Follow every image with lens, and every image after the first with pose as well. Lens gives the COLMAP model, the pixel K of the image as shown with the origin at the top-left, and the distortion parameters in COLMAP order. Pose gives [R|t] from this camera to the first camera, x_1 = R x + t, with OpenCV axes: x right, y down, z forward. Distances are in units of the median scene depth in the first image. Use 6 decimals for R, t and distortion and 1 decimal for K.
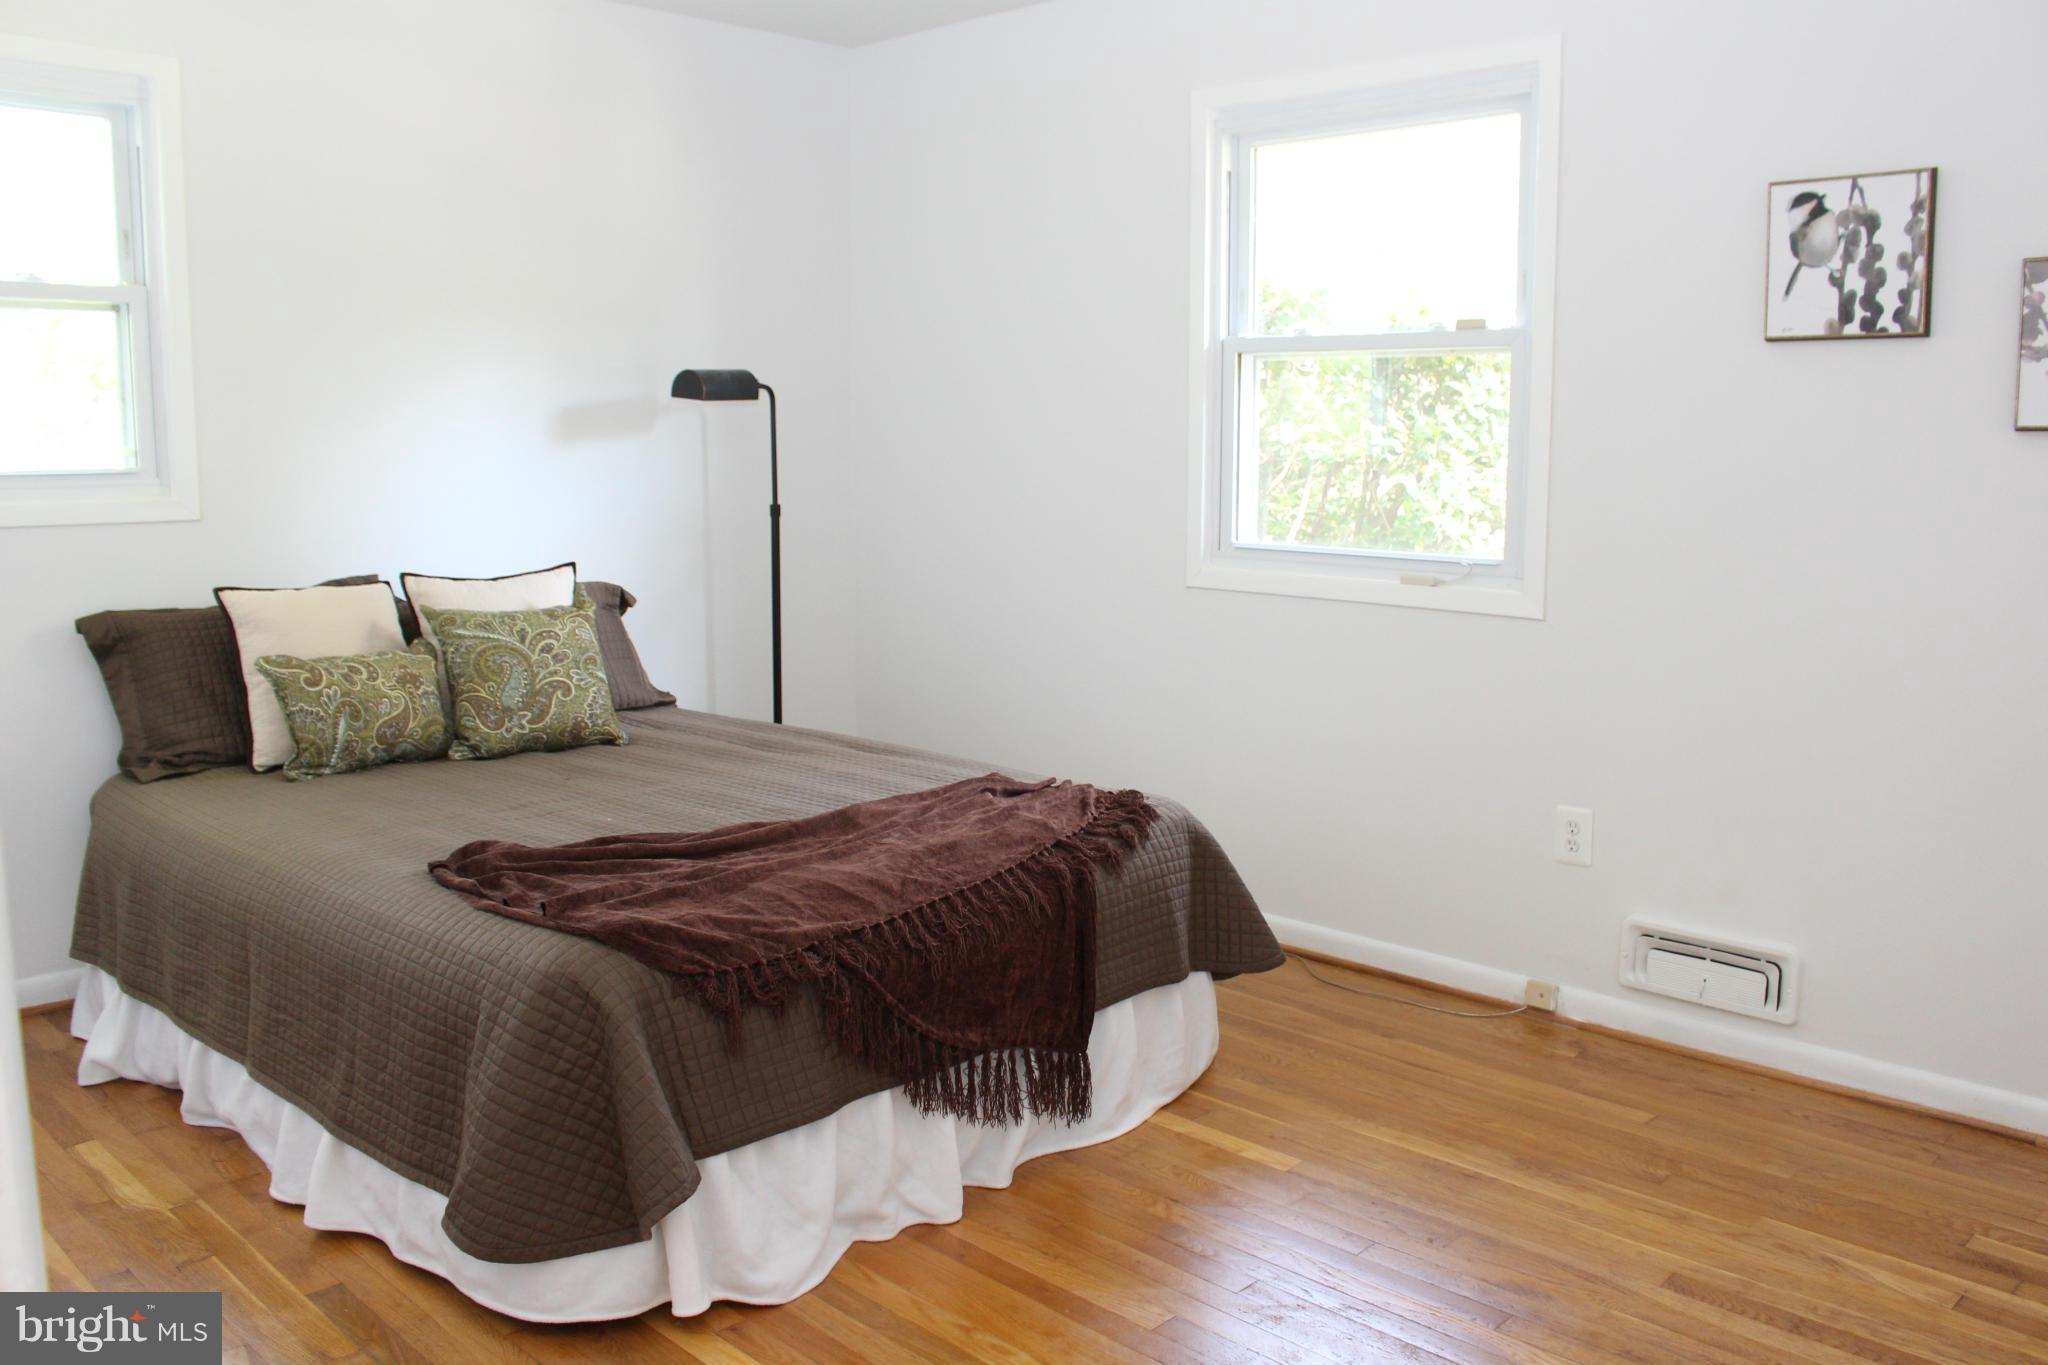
lens RADIAL K [[1762.3, 0, 1012.1], [0, 1762.3, 680.1], [0, 0, 1]] dist [-0.020710, 0.008146]
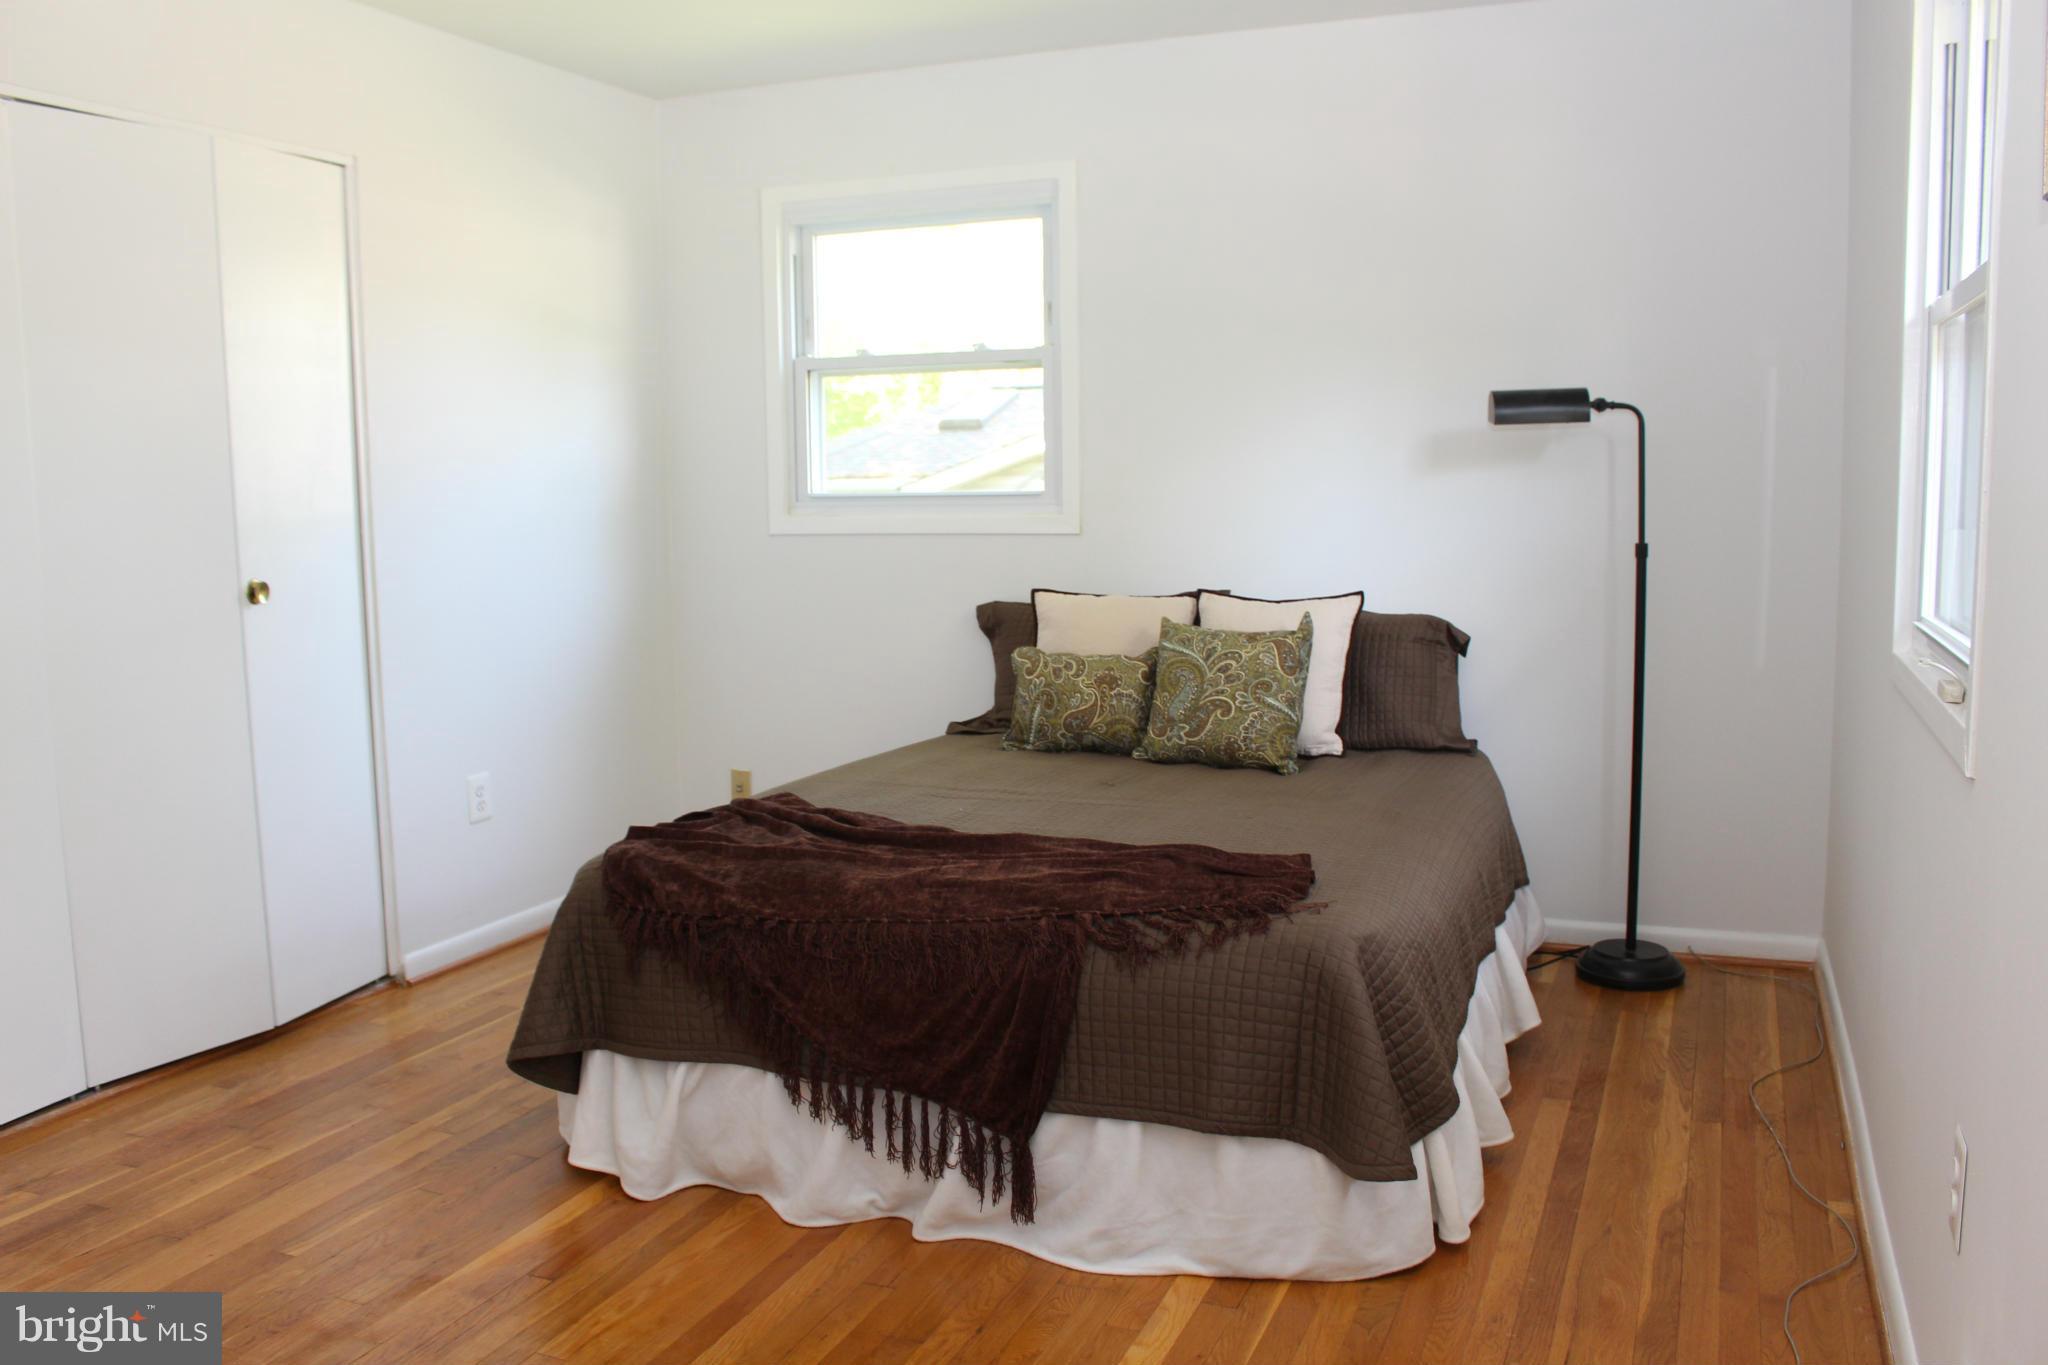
lens RADIAL K [[1762.3, 0, 1014.8], [0, 1762.3, 677.2], [0, 0, 1]] dist [-0.020710, 0.008146]
pose [[0.404421, 0.104940, -0.908532, 0.643766], [-0.120385, 0.990860, 0.060862, -0.062487], [0.906615, 0.084760, 0.413358, 0.467868]]
